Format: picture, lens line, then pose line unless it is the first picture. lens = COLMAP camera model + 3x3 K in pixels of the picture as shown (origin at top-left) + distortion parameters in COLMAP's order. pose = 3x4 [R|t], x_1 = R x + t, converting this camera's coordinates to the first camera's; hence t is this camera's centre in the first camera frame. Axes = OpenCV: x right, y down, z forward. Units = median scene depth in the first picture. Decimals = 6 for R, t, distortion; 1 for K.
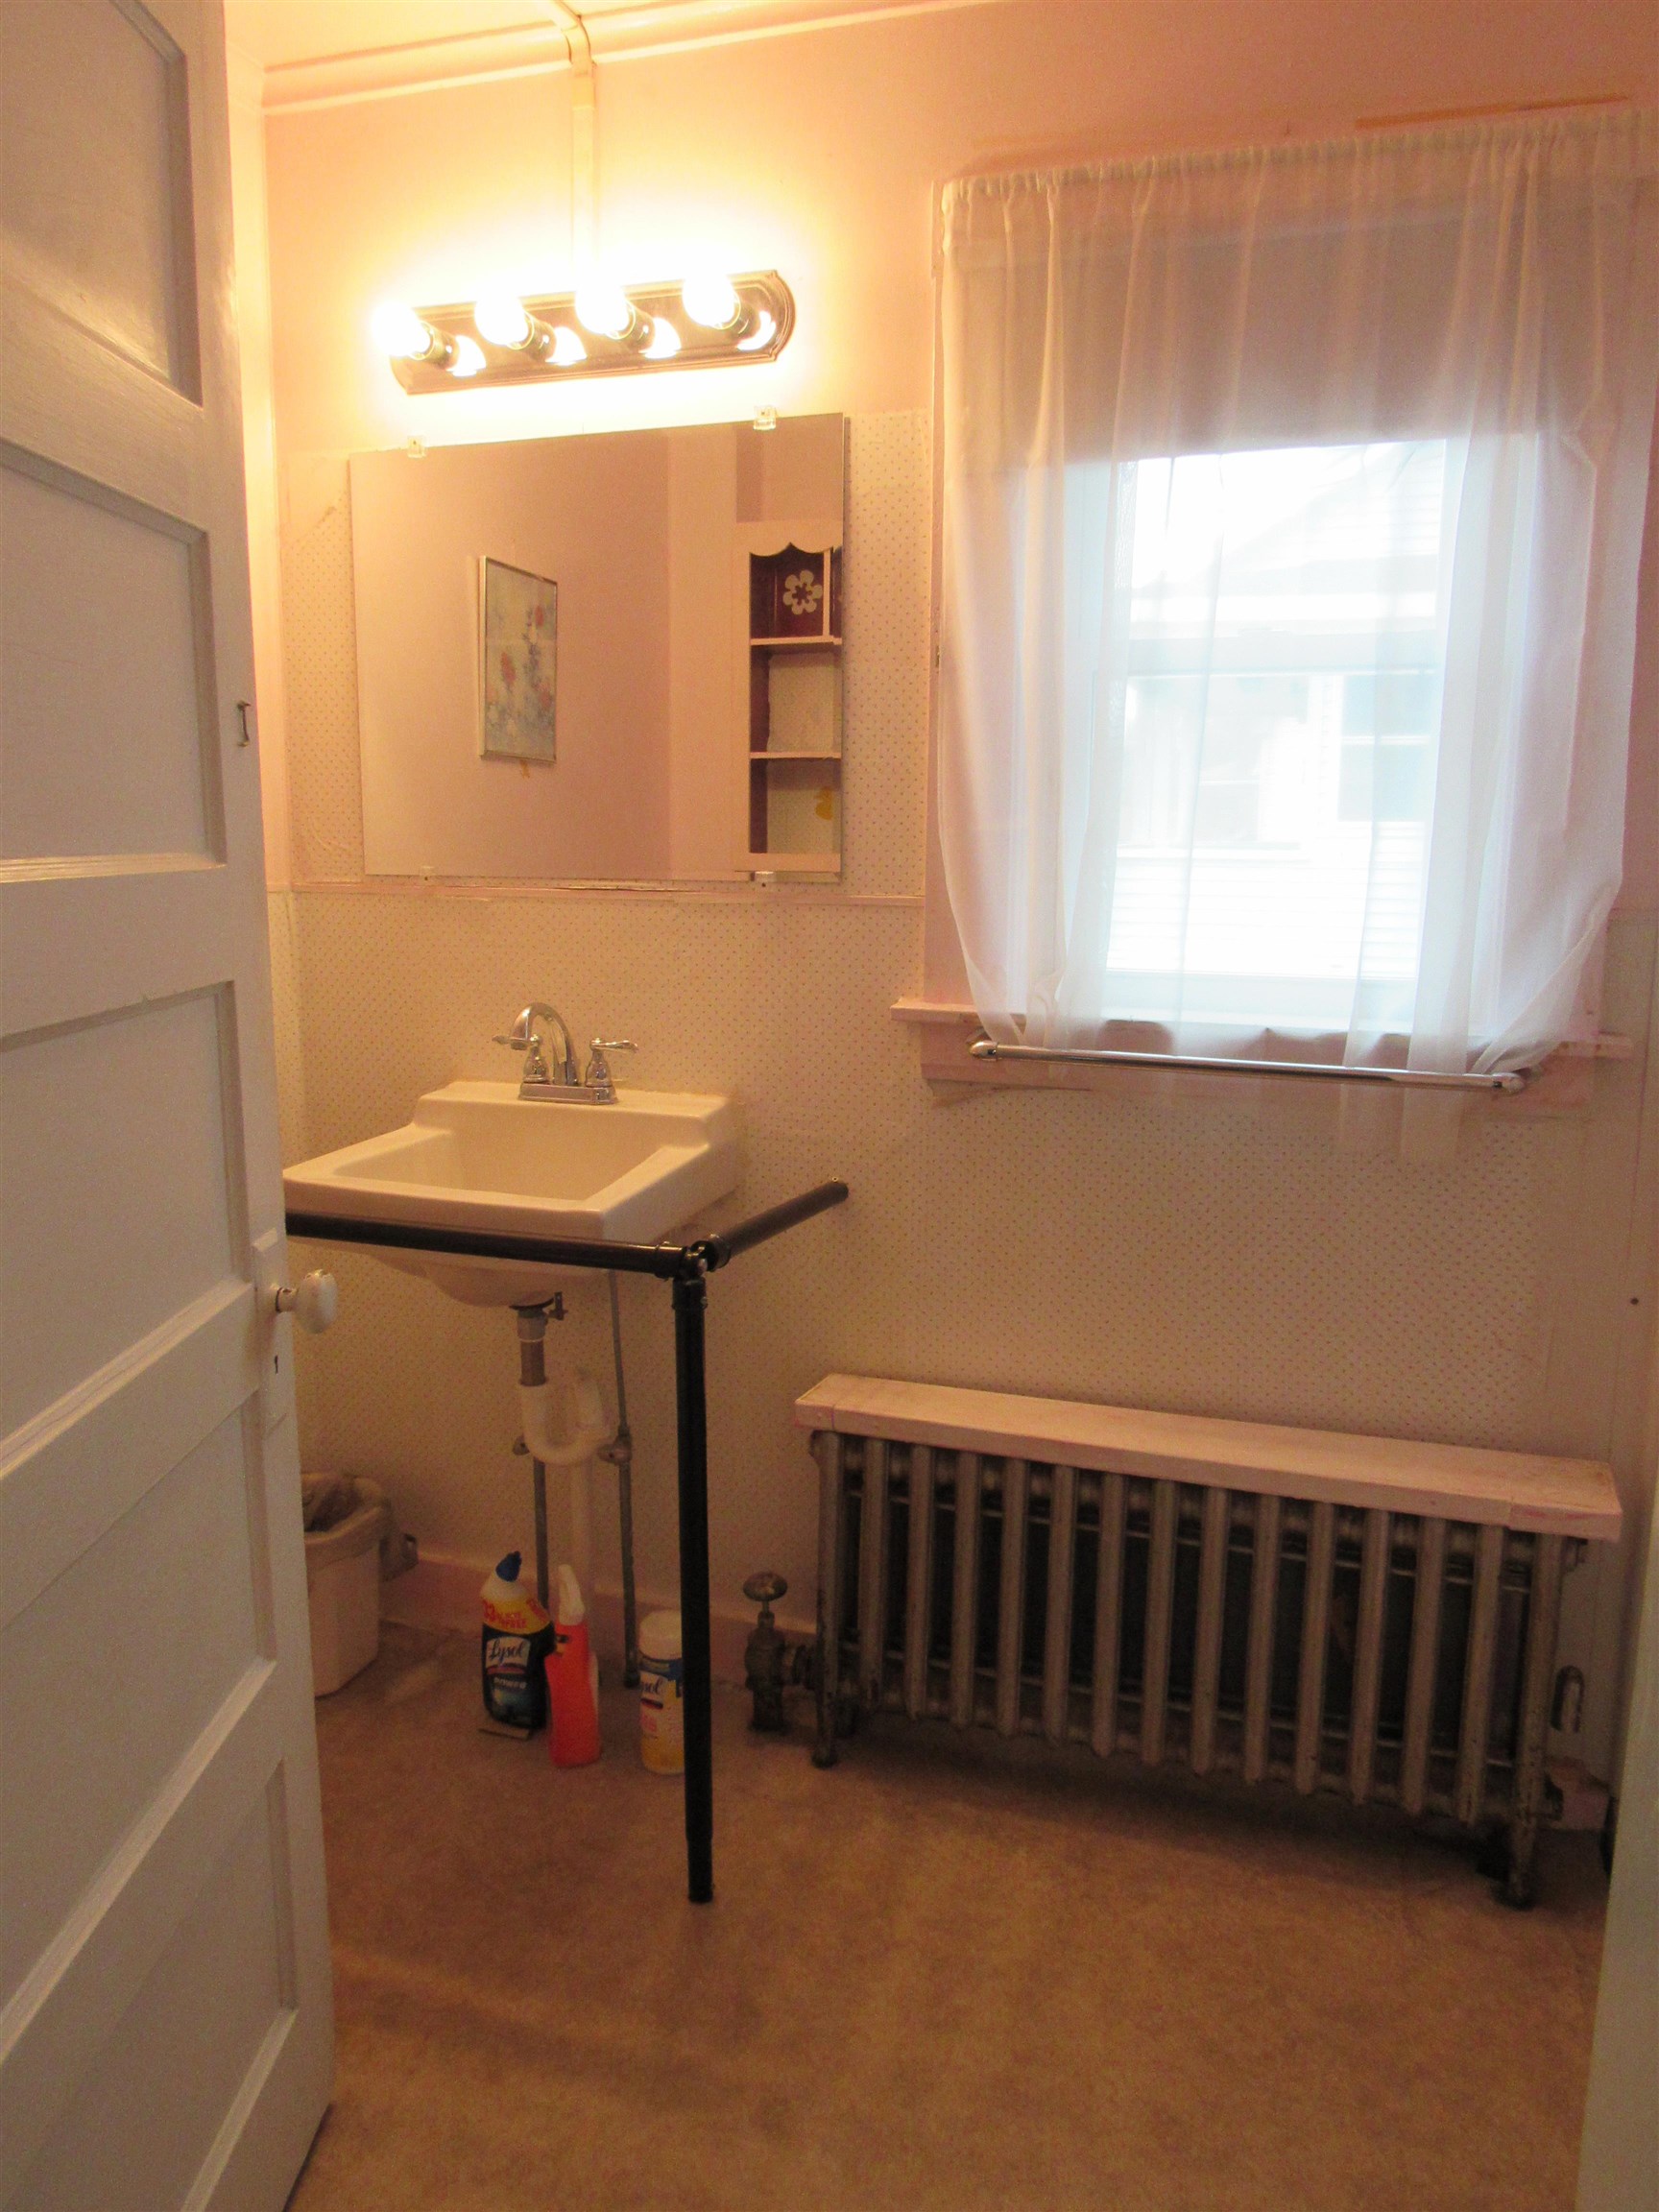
lens RADIAL K [[1587.9, 0, 826.3], [0, 1587.9, 1111.7], [0, 0, 1]] dist [-0.006184, -0.010035]
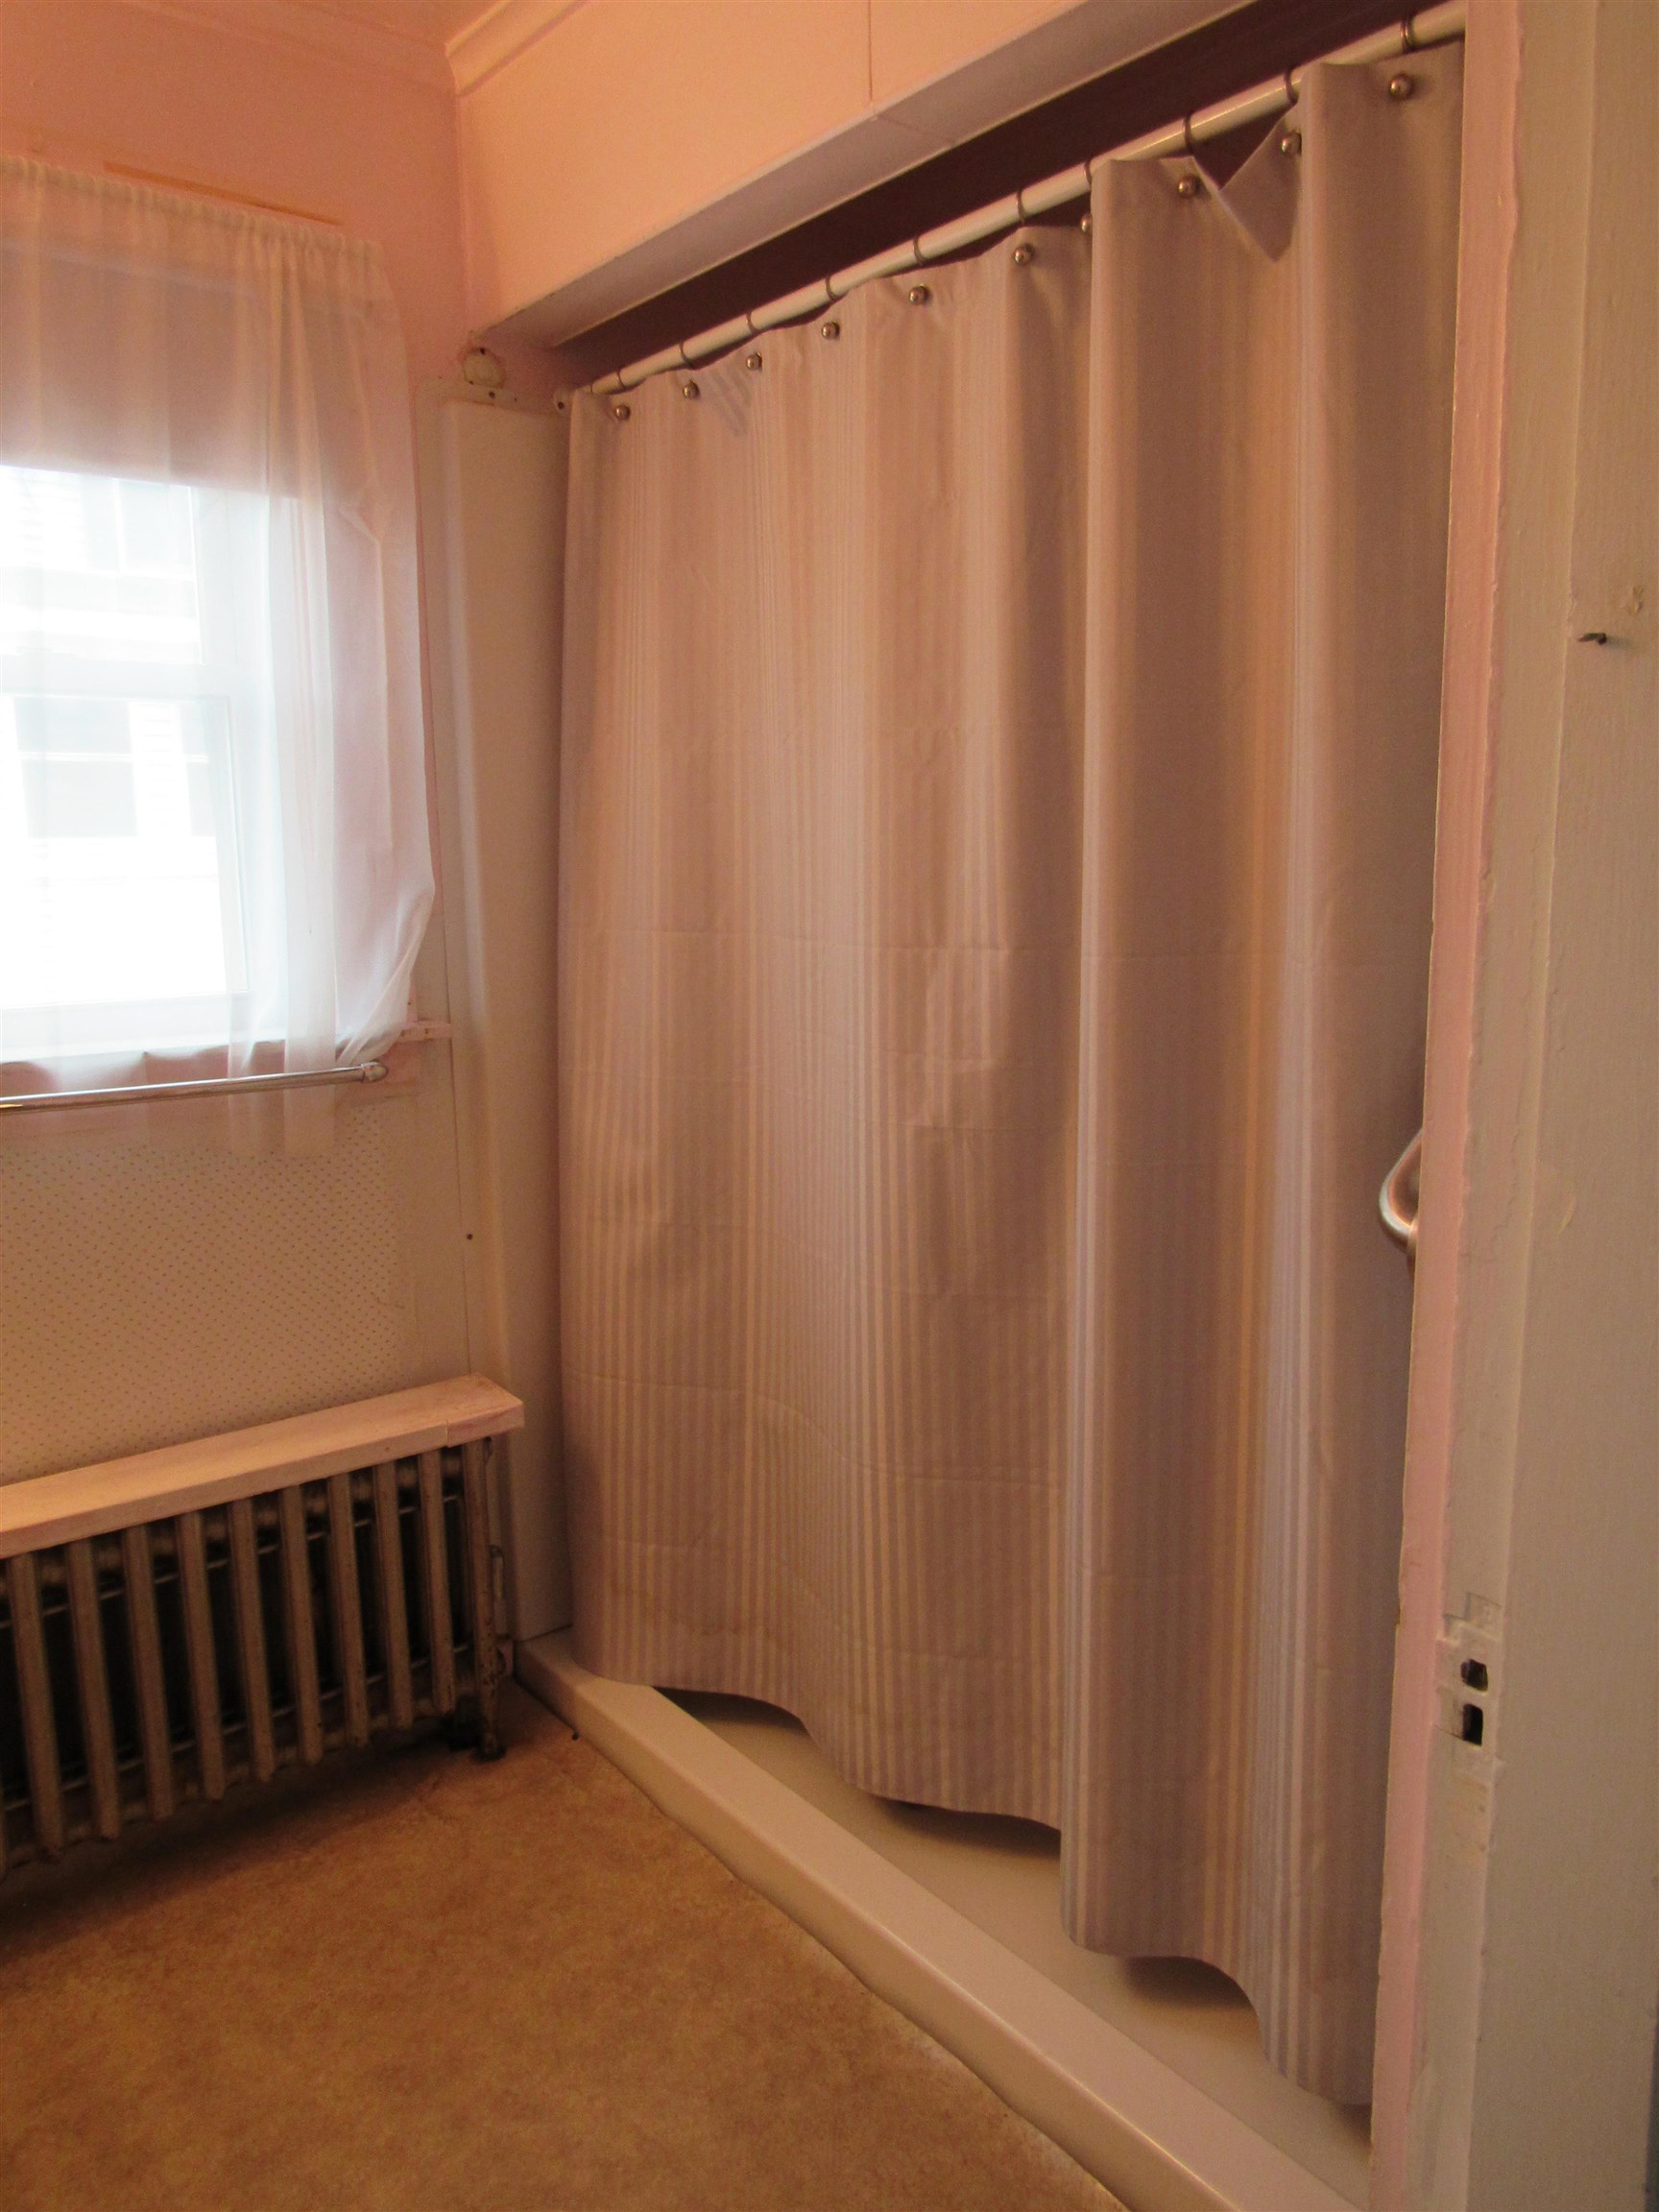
lens RADIAL K [[1587.9, 0, 827.8], [0, 1587.9, 1112.4], [0, 0, 1]] dist [-0.006184, -0.010035]
pose [[0.534208, -0.155313, 0.830963, -0.338546], [0.161159, 0.983661, 0.080248, -0.026745], [-0.829849, 0.091048, 0.550509, 0.098734]]
